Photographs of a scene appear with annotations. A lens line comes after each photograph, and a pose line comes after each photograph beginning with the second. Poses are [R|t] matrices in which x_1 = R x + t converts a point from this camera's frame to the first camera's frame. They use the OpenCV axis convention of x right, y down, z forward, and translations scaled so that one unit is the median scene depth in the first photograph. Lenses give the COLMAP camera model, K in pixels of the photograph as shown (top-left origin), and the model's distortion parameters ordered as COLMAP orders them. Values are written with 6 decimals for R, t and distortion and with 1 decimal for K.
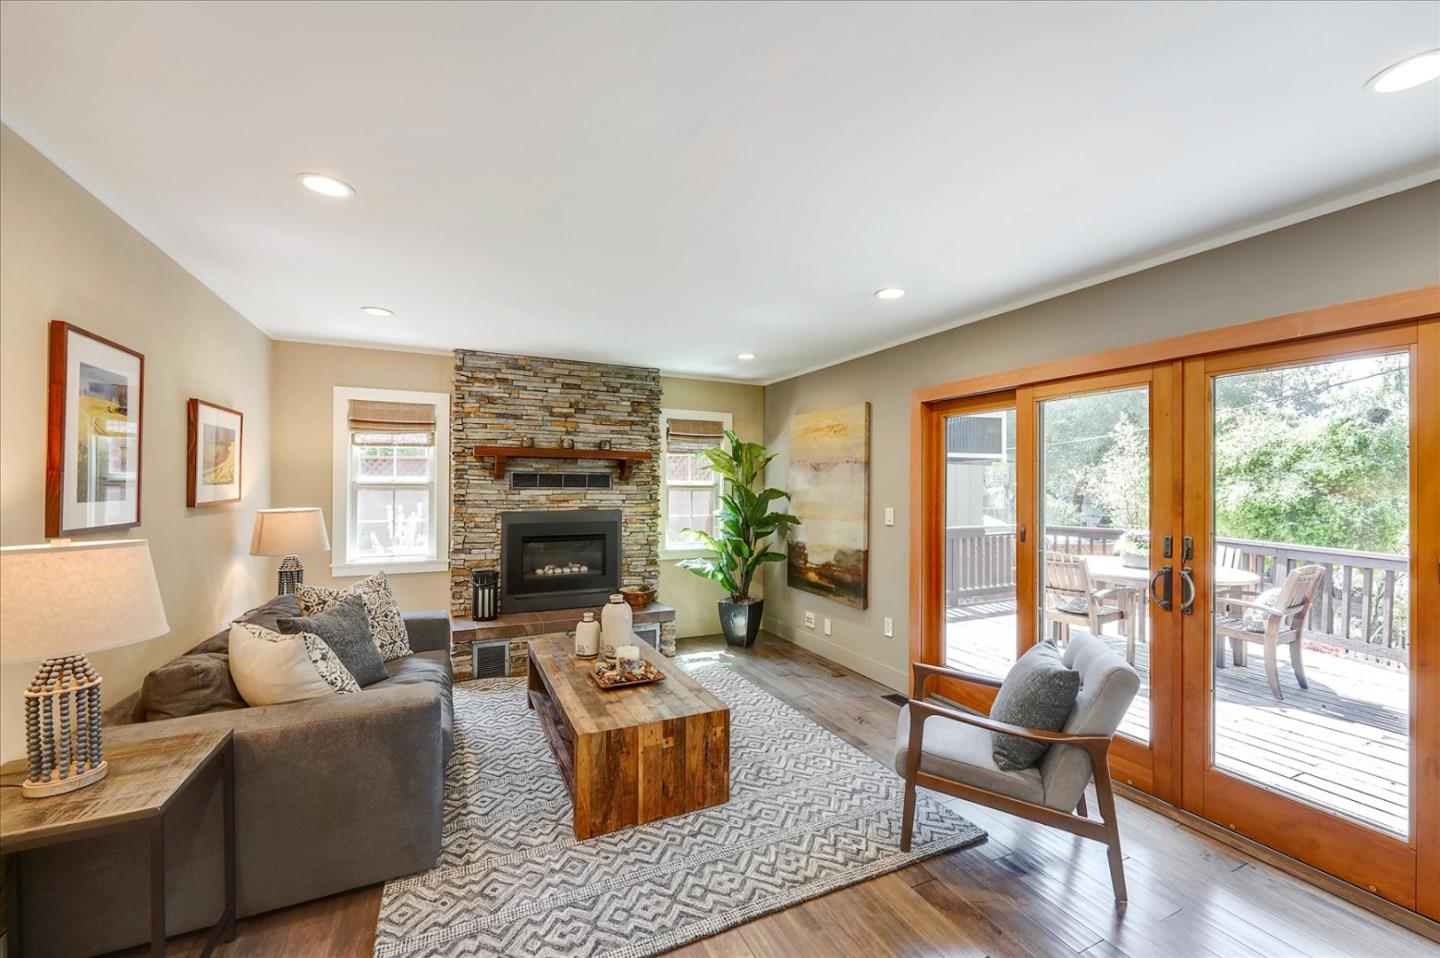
lens RADIAL K [[572.2, 0, 723.9], [0, 572.2, 483.0], [0, 0, 1]] dist [0.002555, 0.000121]
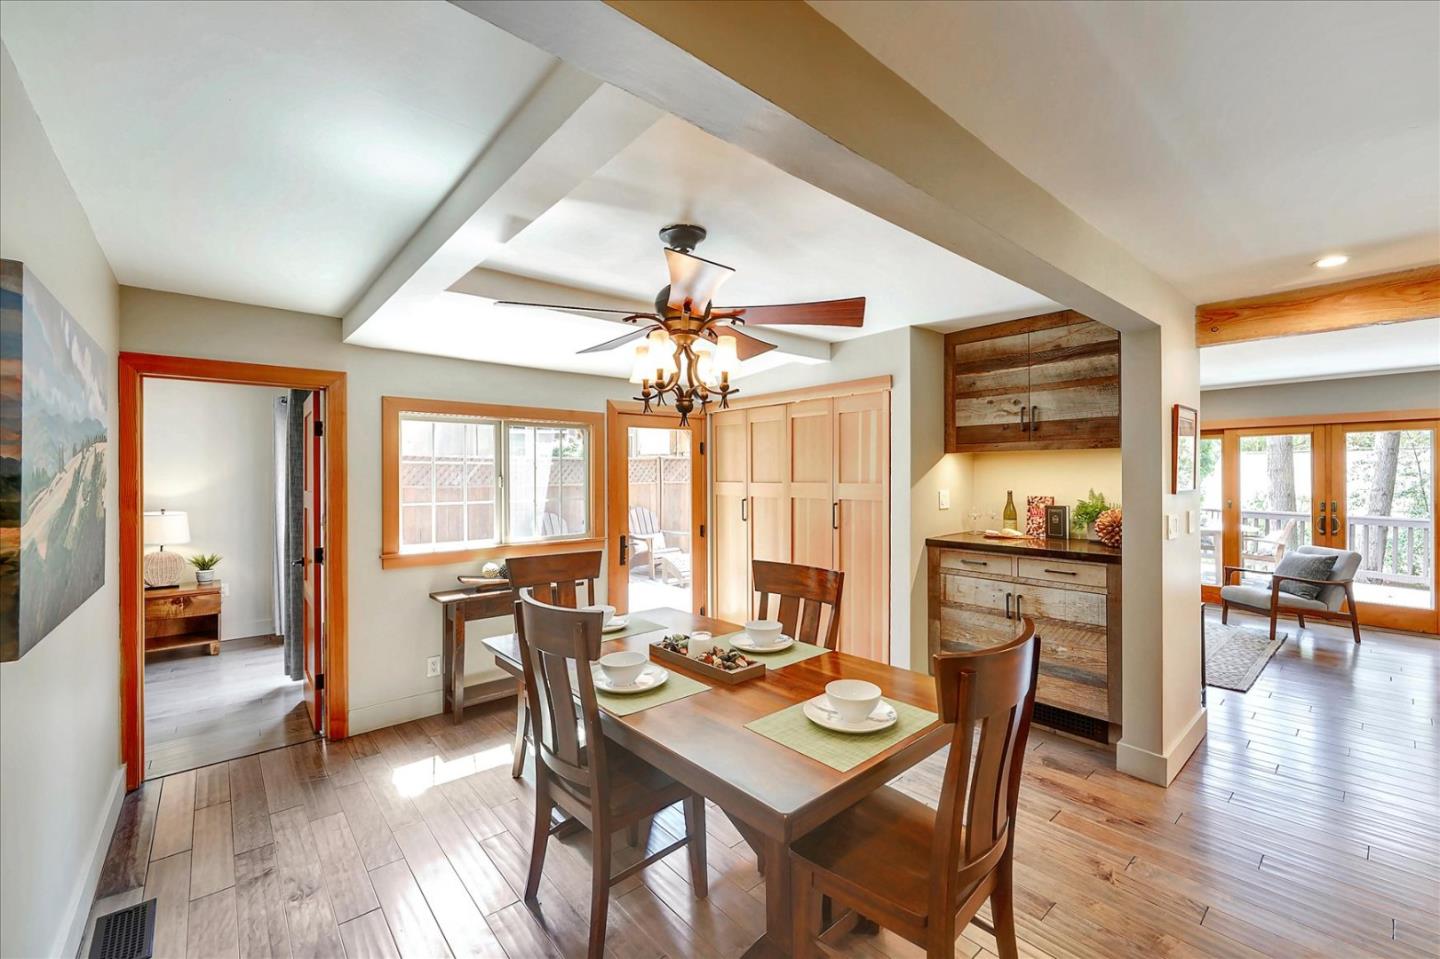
lens RADIAL K [[589.9, 0, 713.3], [0, 589.9, 475.5], [0, 0, 1]] dist [-0.000128, 0.000025]
pose [[0.963917, -0.013297, 0.265871, -1.167928], [0.011736, 0.999903, 0.007463, -0.030975], [-0.265944, -0.004073, 0.963980, -0.322134]]
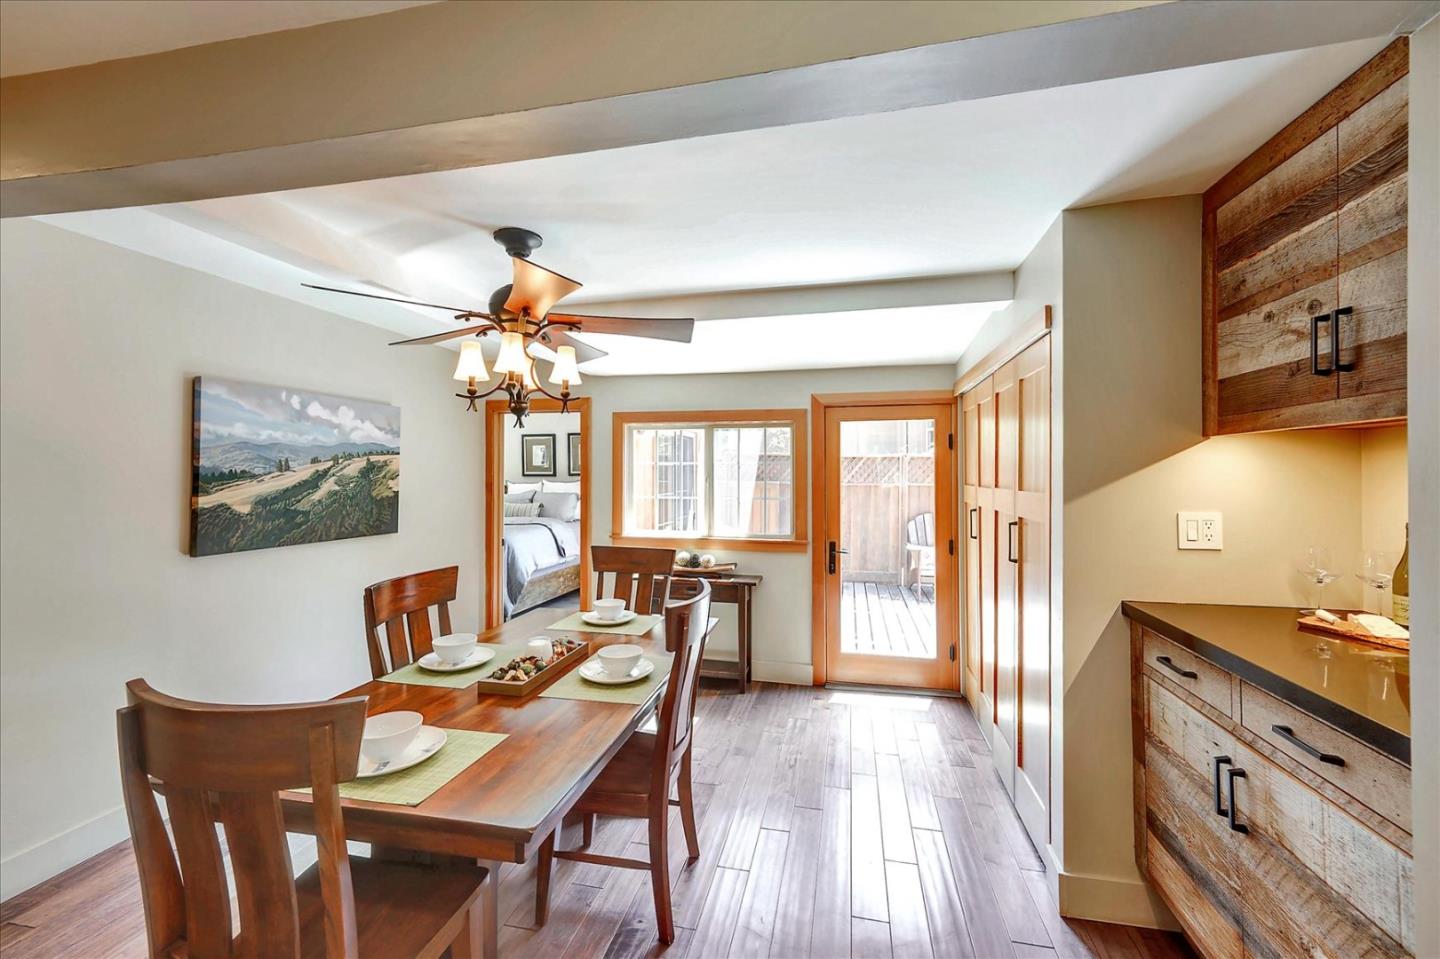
lens RADIAL K [[574.2, 0, 724.0], [0, 574.2, 472.0], [0, 0, 1]] dist [0.004103, 0.000365]
pose [[0.789917, -0.007380, -0.613169, -0.632764], [0.007033, 0.999971, -0.002975, -0.028588], [0.613173, -0.001962, 0.789946, -0.118992]]
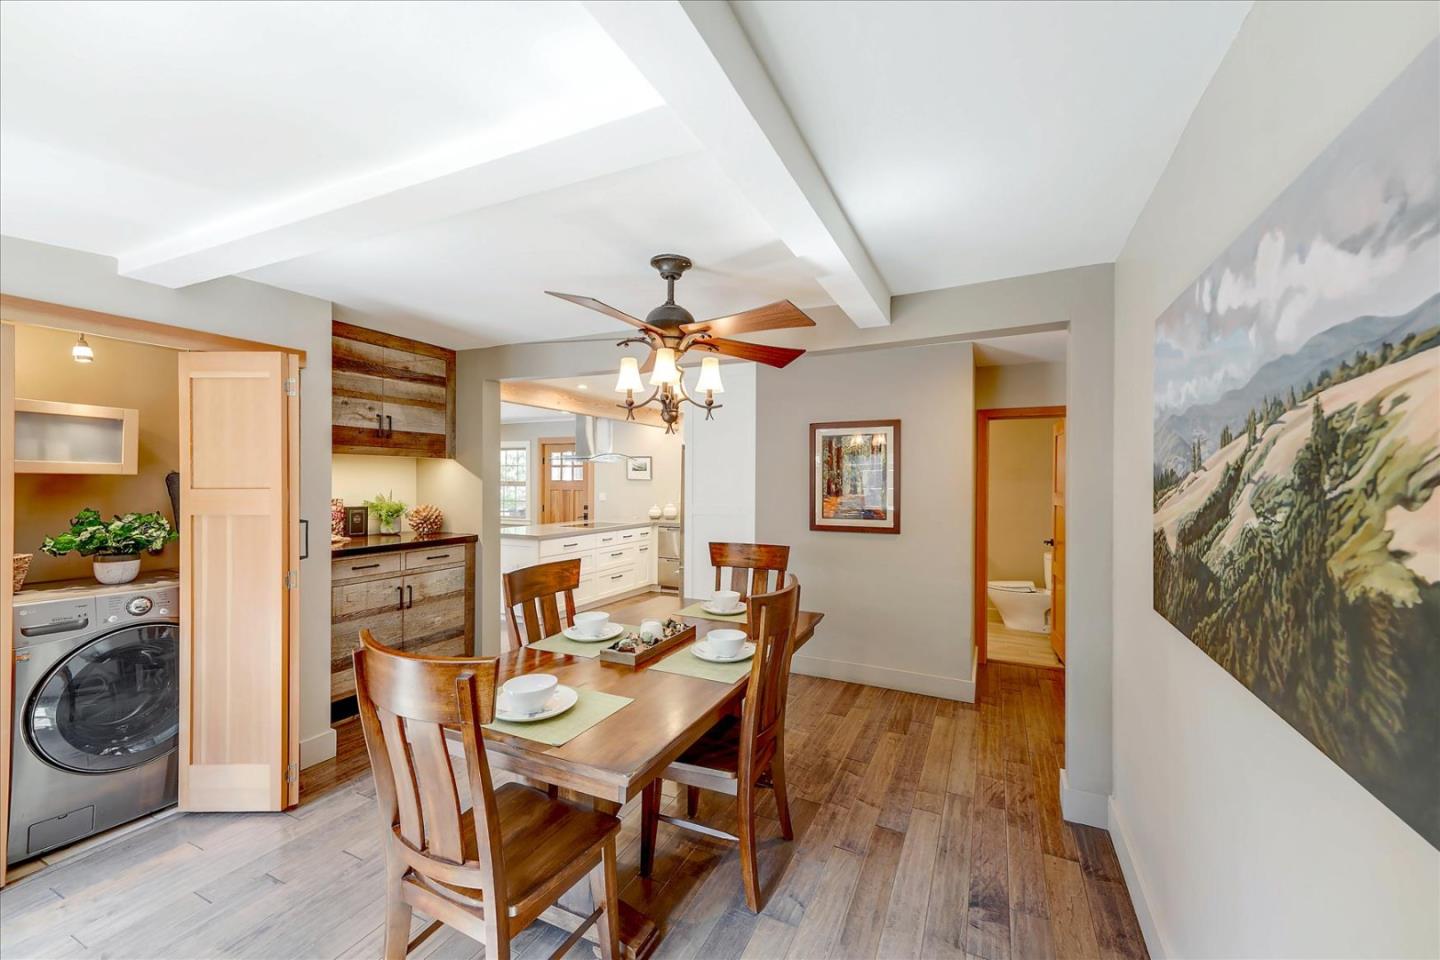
lens RADIAL K [[551.6, 0, 742.9], [0, 551.6, 482.9], [0, 0, 1]] dist [0.001837, 0.000201]
pose [[-0.651865, -0.015853, 0.758169, -1.491550], [-0.013487, 0.999866, 0.009310, -0.028256], [-0.758215, -0.004157, -0.651991, 0.433425]]
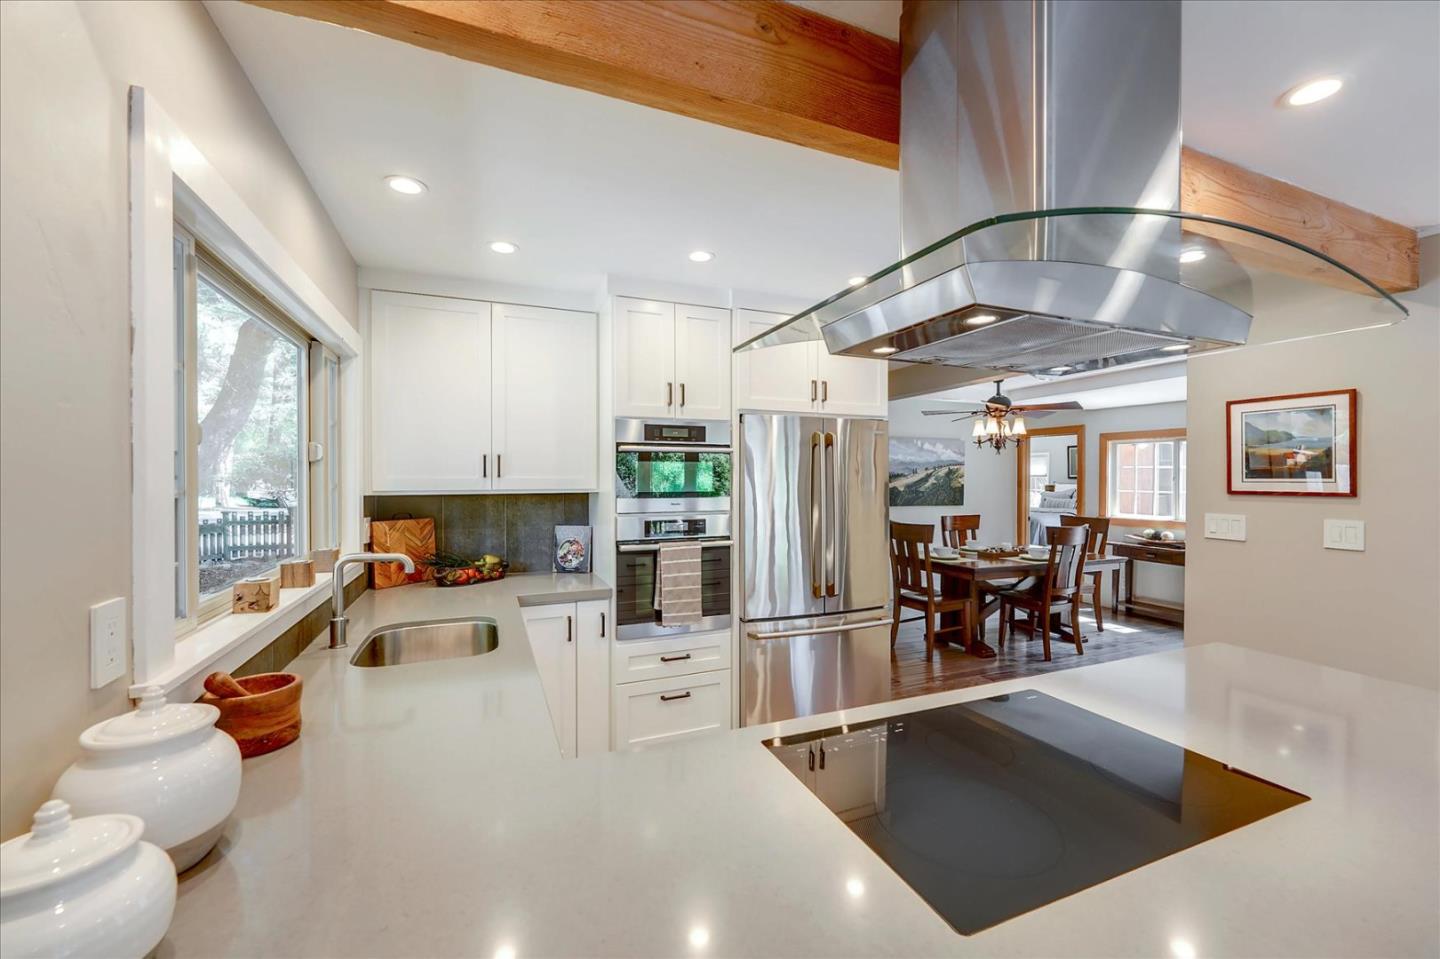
lens RADIAL K [[574.2, 0, 724.0], [0, 574.2, 472.0], [0, 0, 1]] dist [0.004103, 0.000365]
pose [[-0.053882, -0.017263, -0.998398, 0.123773], [0.002020, 0.999847, -0.017397, -0.013845], [0.998545, -0.002954, -0.053839, -0.333953]]
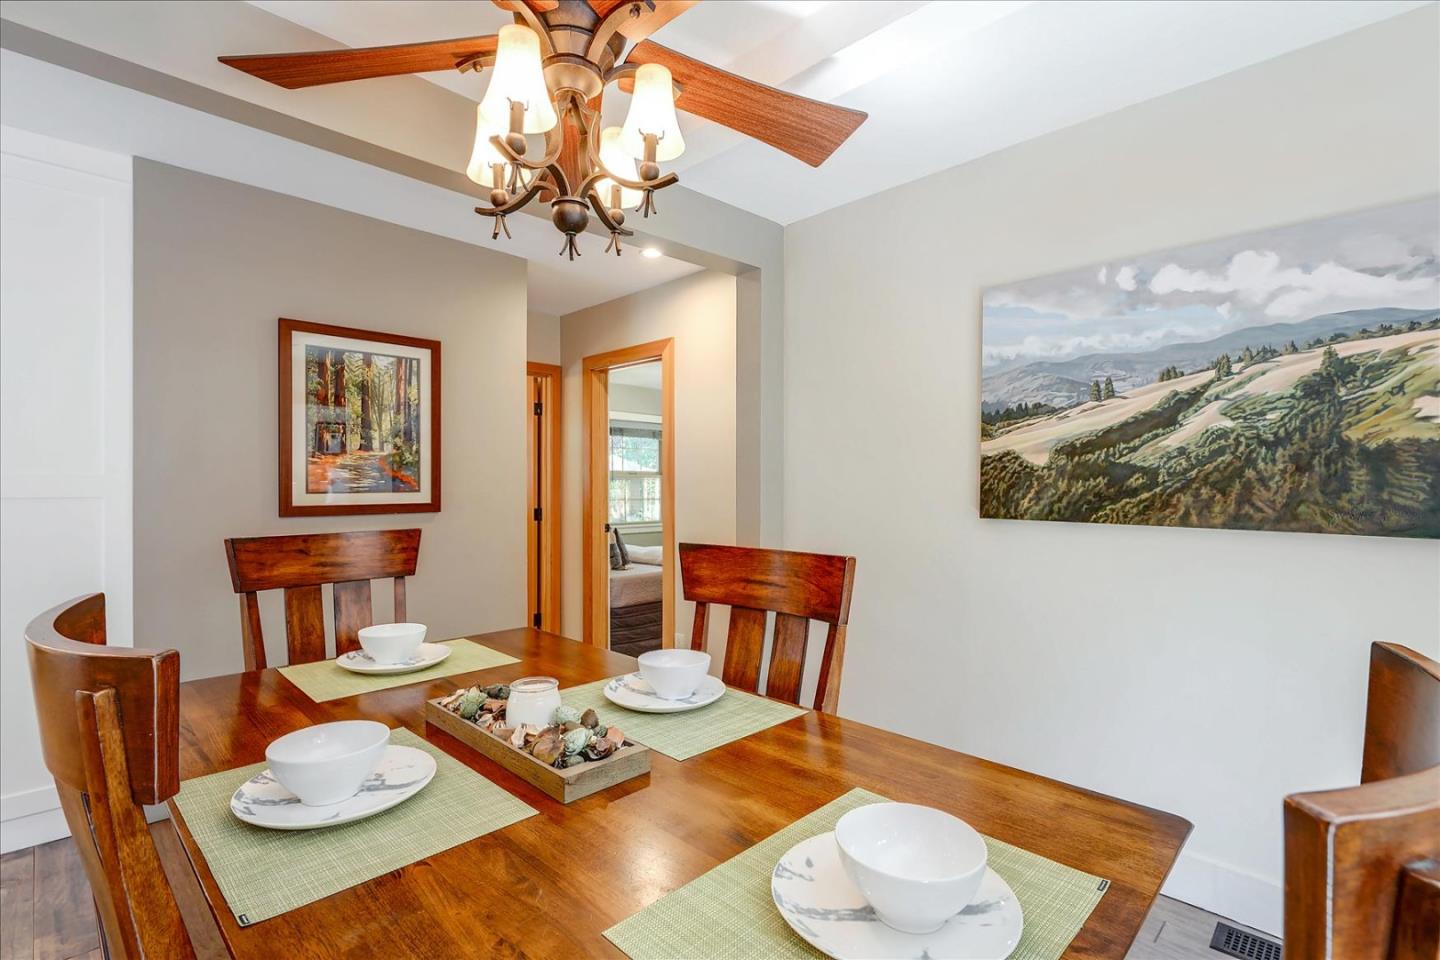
lens RADIAL K [[647.3, 0, 716.8], [0, 647.3, 478.6], [0, 0, 1]] dist [-0.002271, -0.000788]
pose [[-0.942375, -0.010253, -0.334401, -1.031544], [-0.008477, 0.999941, -0.006770, 0.024907], [0.334451, -0.003545, -0.942406, 0.423081]]
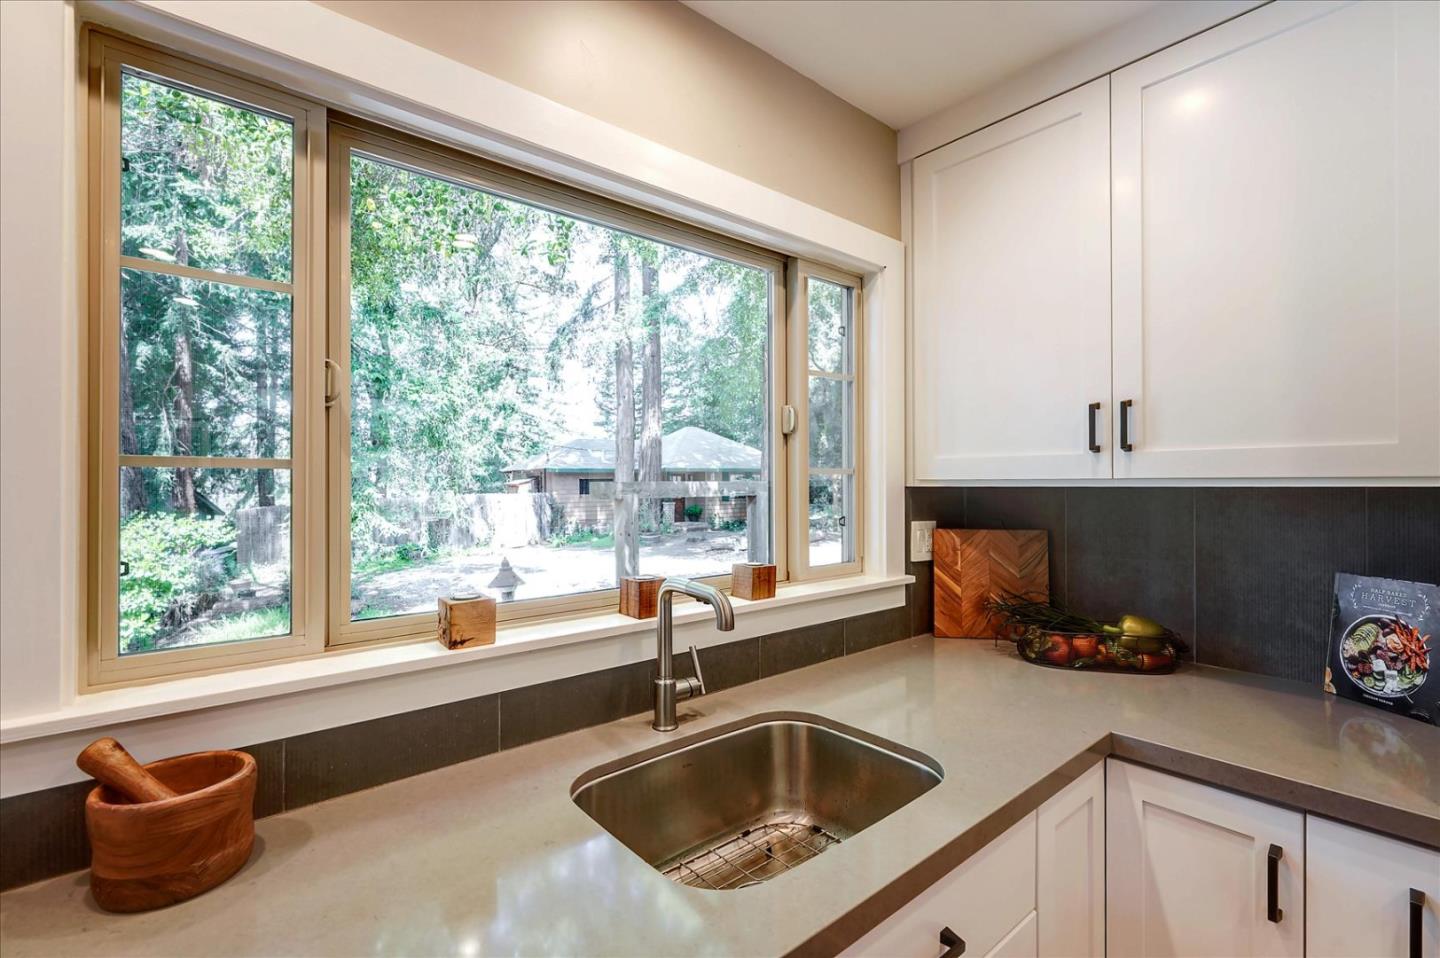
lens RADIAL K [[647.3, 0, 716.8], [0, 647.3, 477.6], [0, 0, 1]] dist [-0.002271, -0.000788]
pose [[-0.968887, -0.006578, -0.247415, -0.214735], [-0.004404, 0.999947, -0.009340, -0.002114], [0.247463, -0.007960, -0.968865, -0.353541]]
